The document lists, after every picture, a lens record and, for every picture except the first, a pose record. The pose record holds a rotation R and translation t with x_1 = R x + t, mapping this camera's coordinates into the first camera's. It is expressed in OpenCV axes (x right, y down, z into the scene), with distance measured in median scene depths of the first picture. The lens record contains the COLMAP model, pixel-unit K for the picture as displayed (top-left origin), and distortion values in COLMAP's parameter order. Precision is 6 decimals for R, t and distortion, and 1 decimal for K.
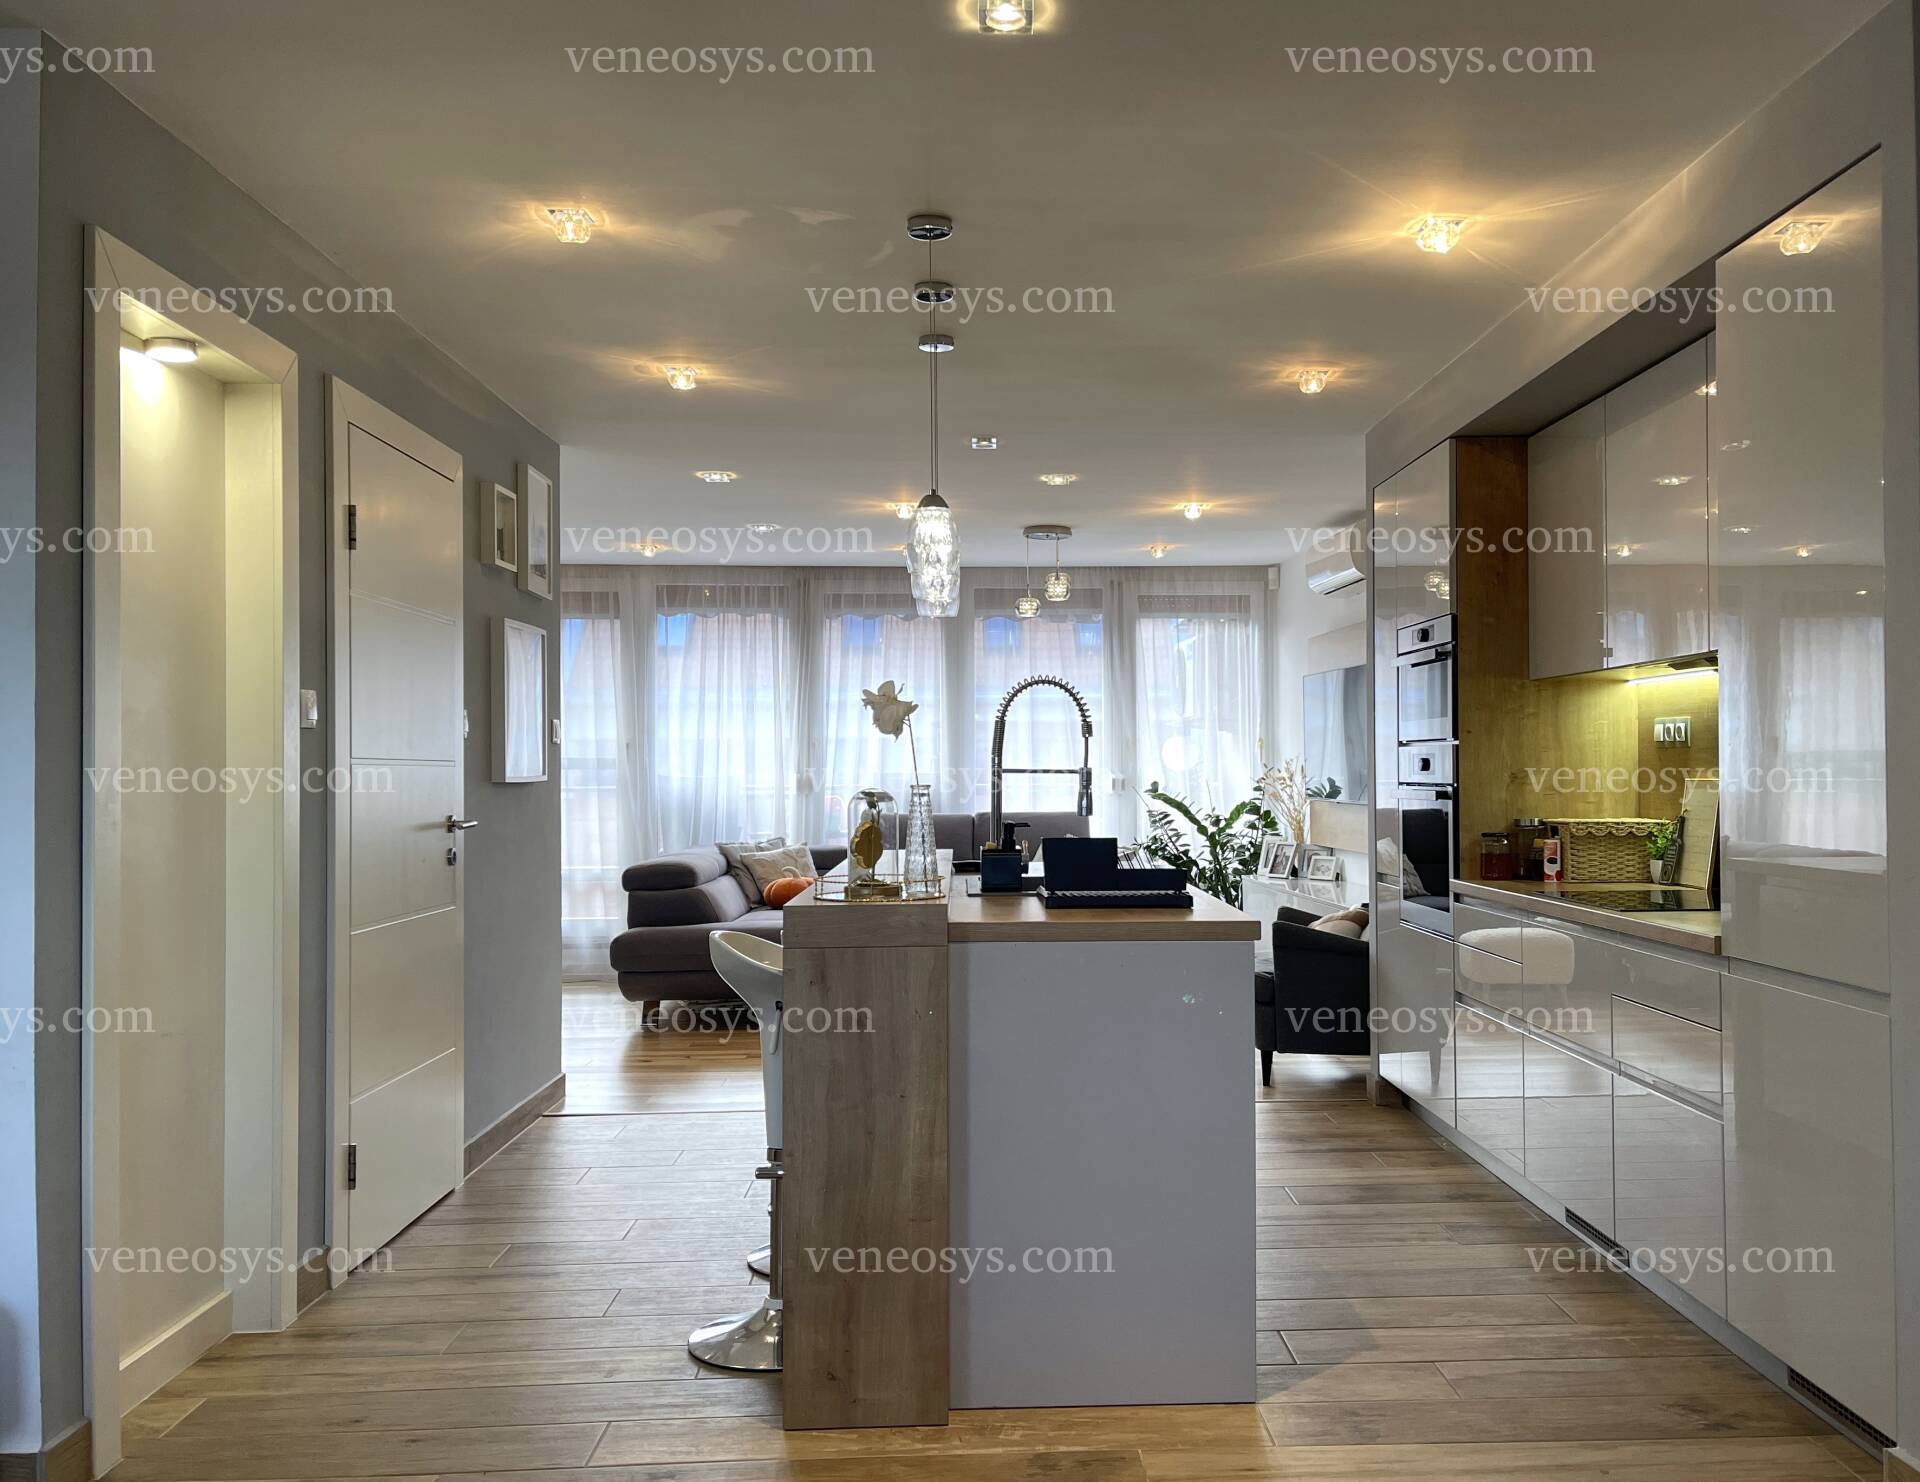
lens RADIAL K [[1664.4, 0, 1069.3], [0, 1664.4, 751.8], [0, 0, 1]] dist [0.087418, -0.101666]
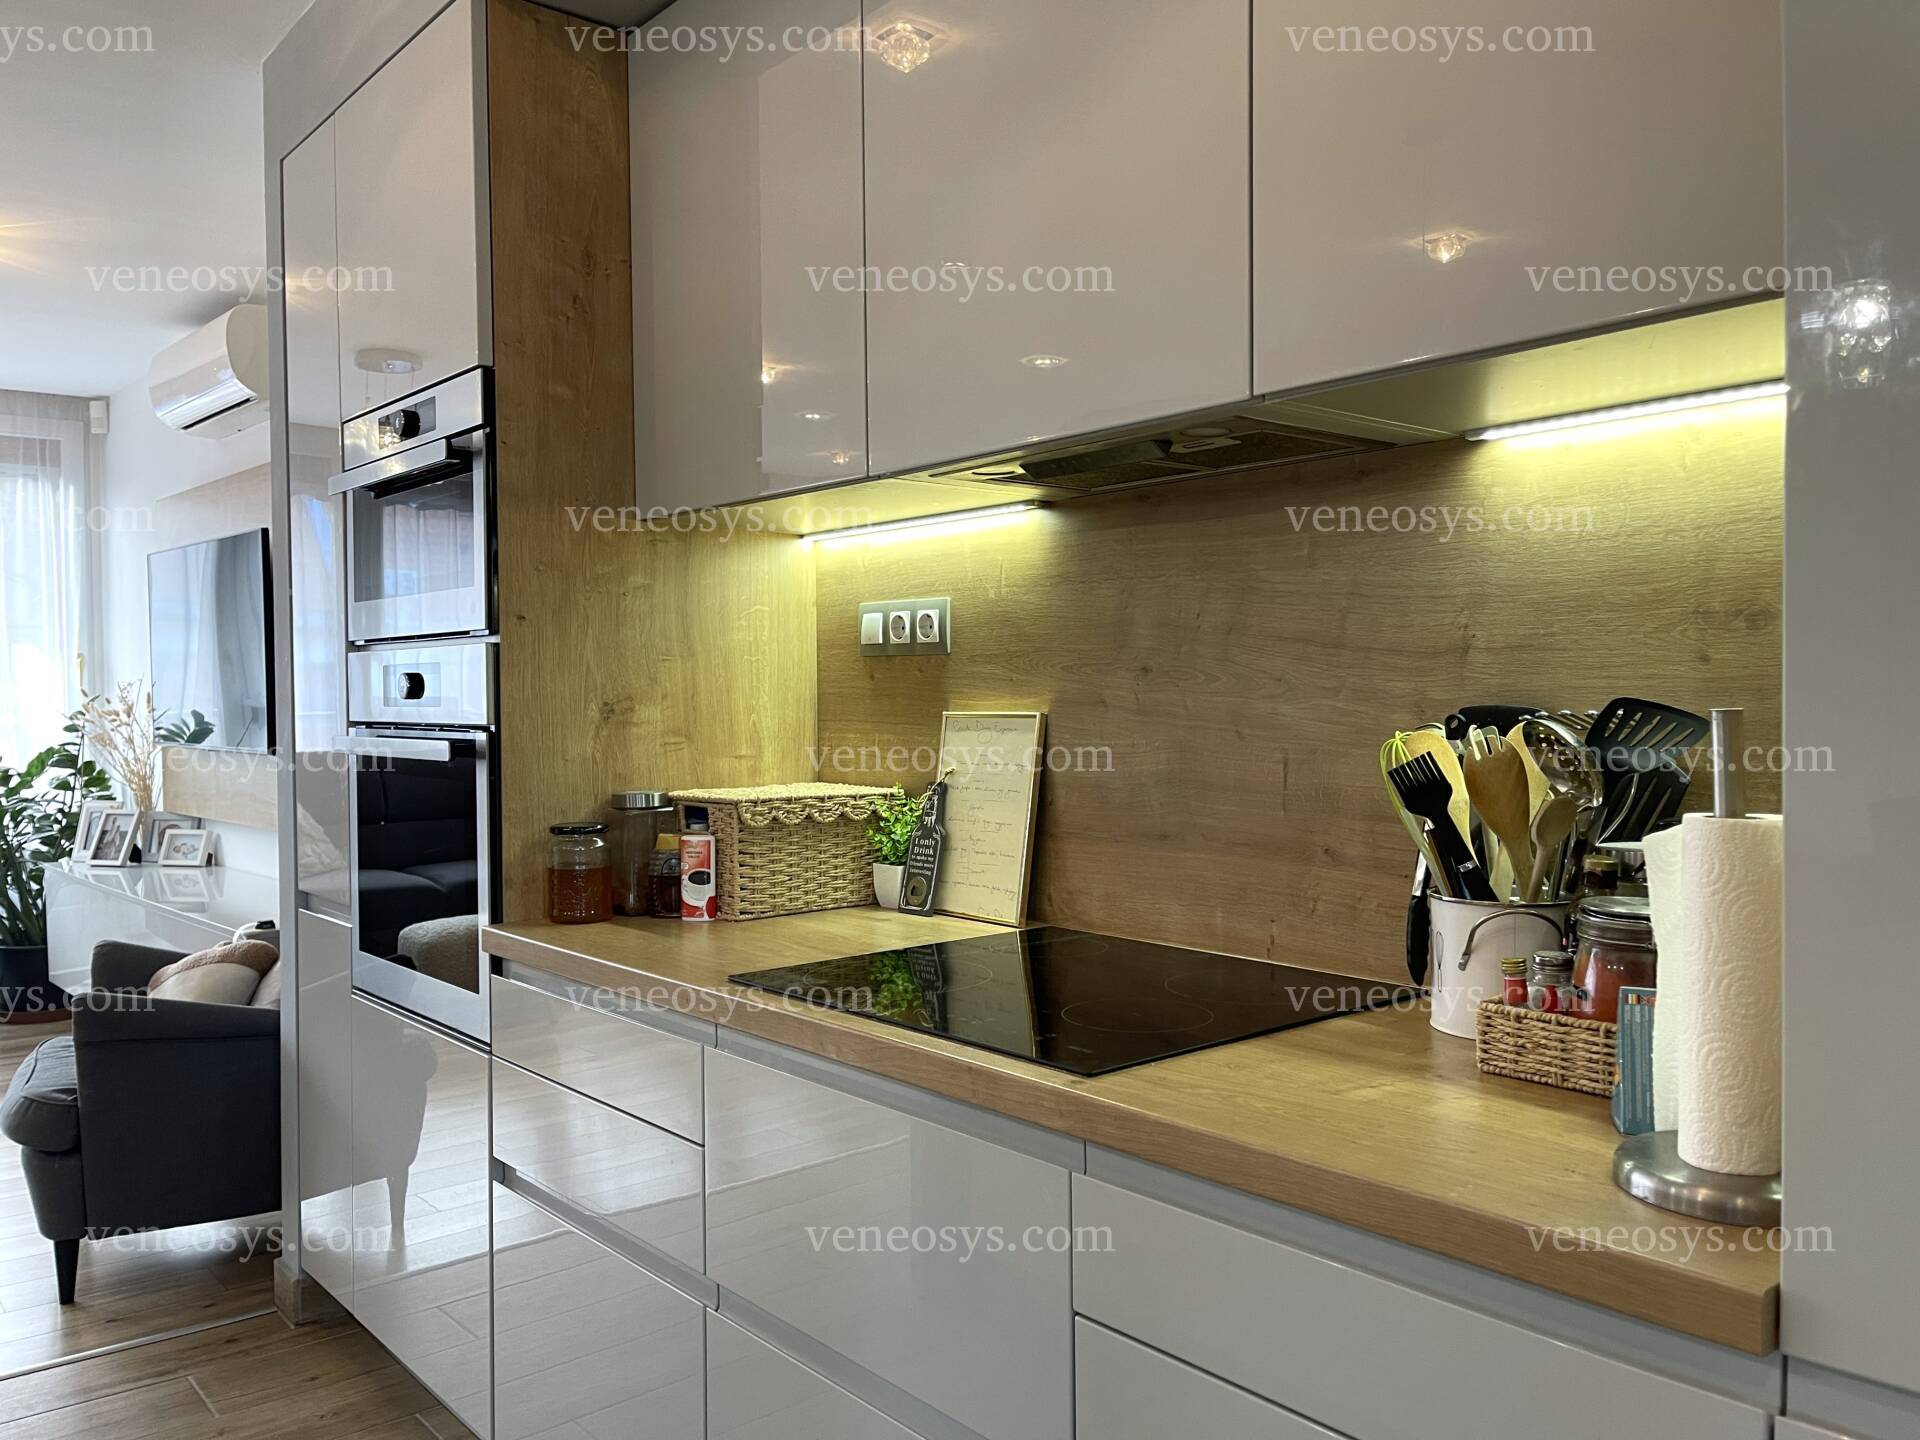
lens RADIAL K [[1450.6, 0, 971.1], [0, 1450.6, 727.2], [0, 0, 1]] dist [0.066762, -0.093443]
pose [[0.800987, -0.012843, 0.598544, 0.072460], [-0.004509, 0.999612, 0.027483, 0.006046], [-0.598665, -0.024713, 0.800619, 0.466202]]
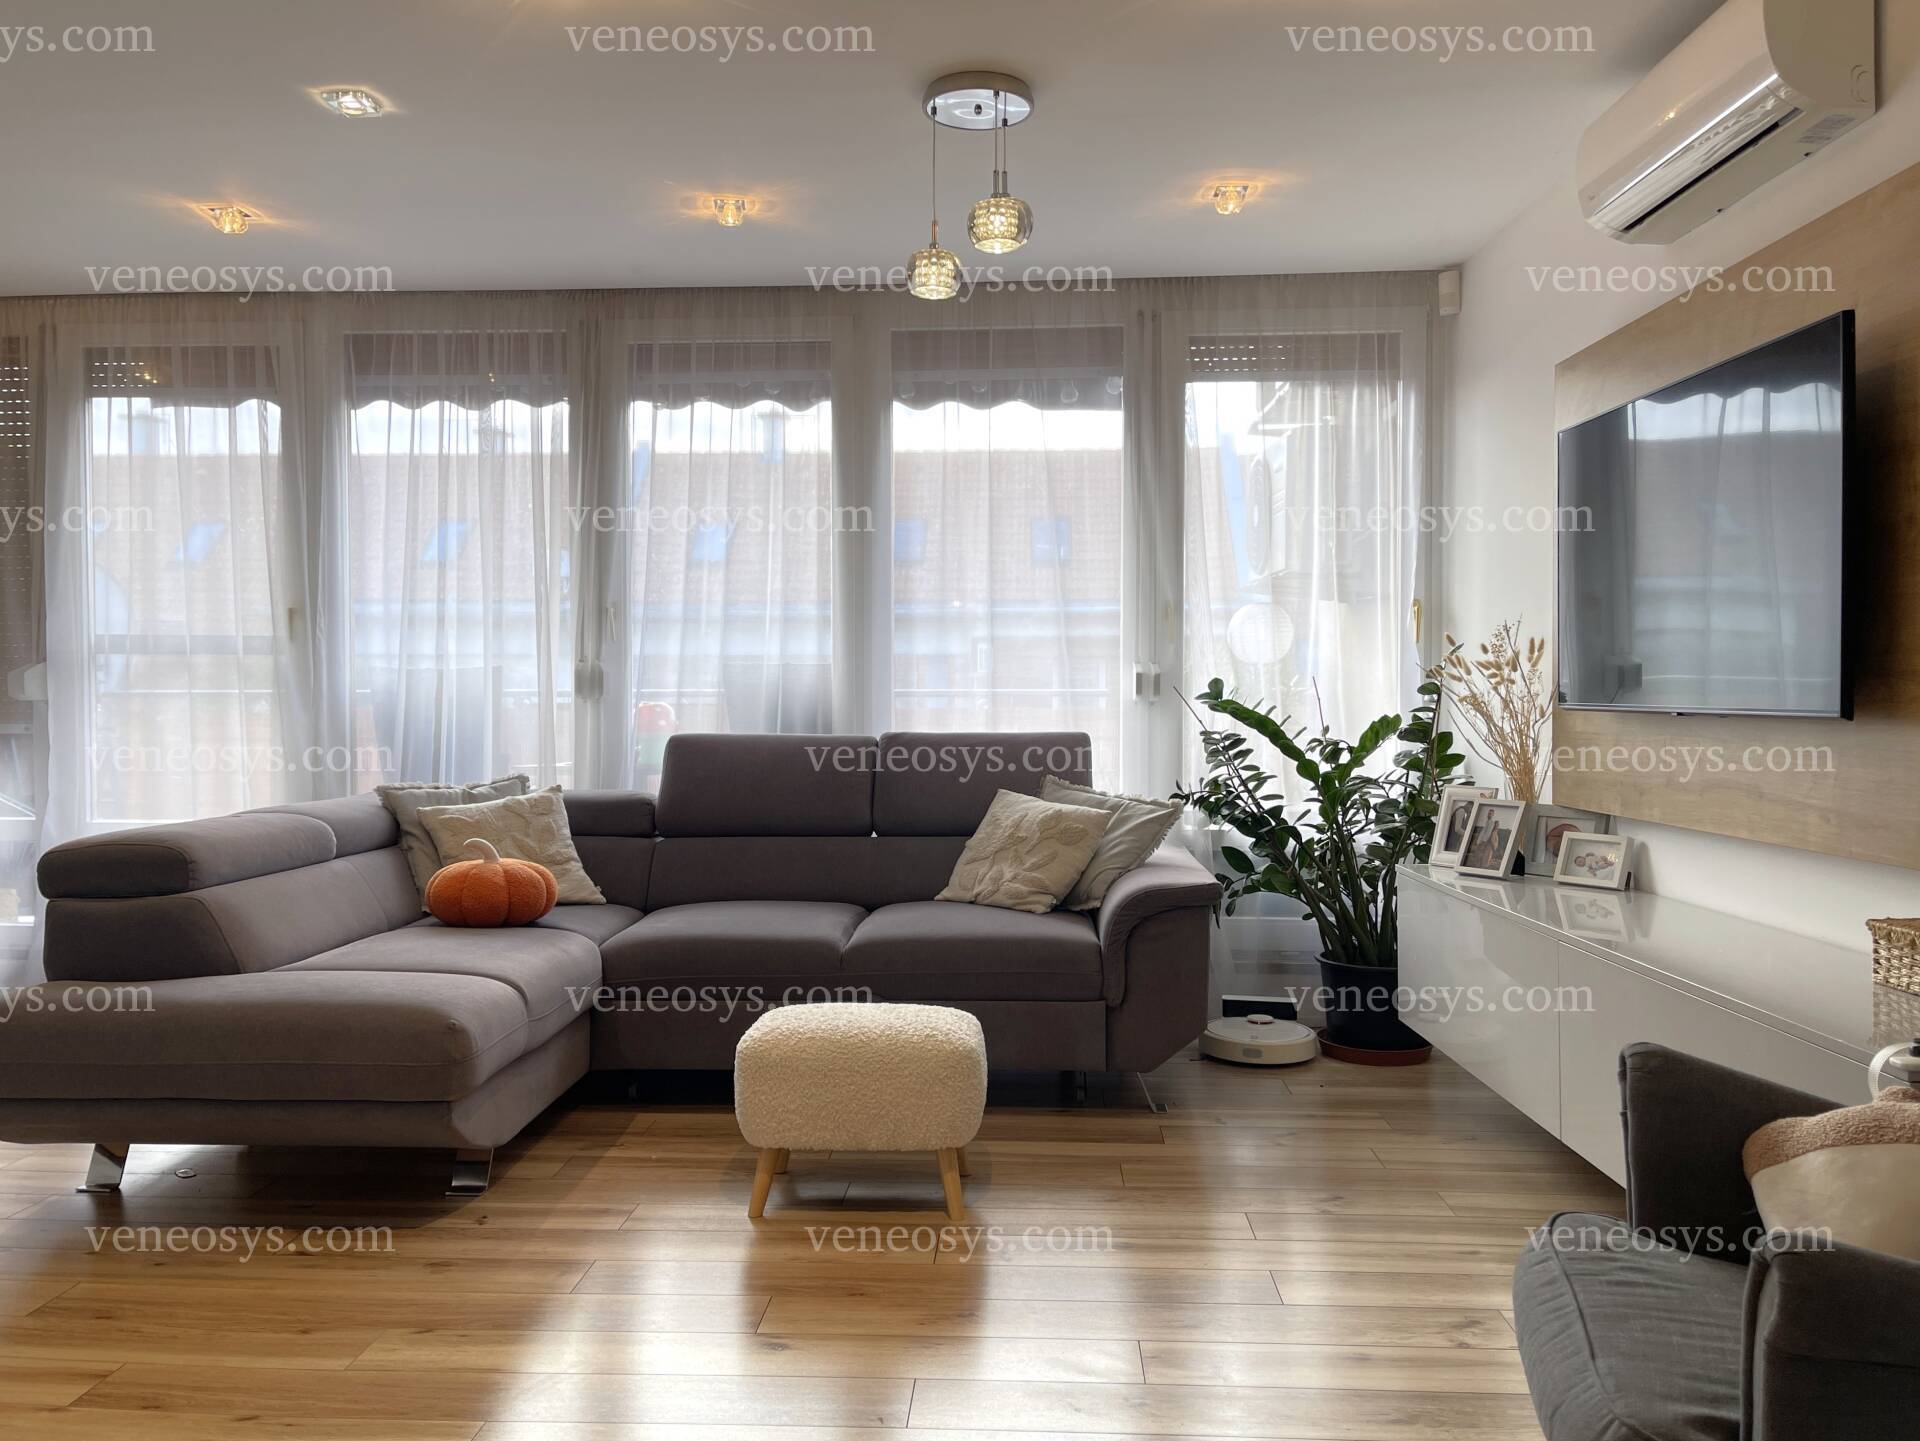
lens RADIAL K [[1494.5, 0, 960.0], [0, 1494.5, 720.5], [0, 0, 1]] dist [0.063933, 0.000832]
pose [[0.992964, 0.005967, -0.118264, 0.039759], [-0.002740, 0.999620, 0.027425, 0.028026], [0.118383, -0.026908, 0.992603, 0.765452]]
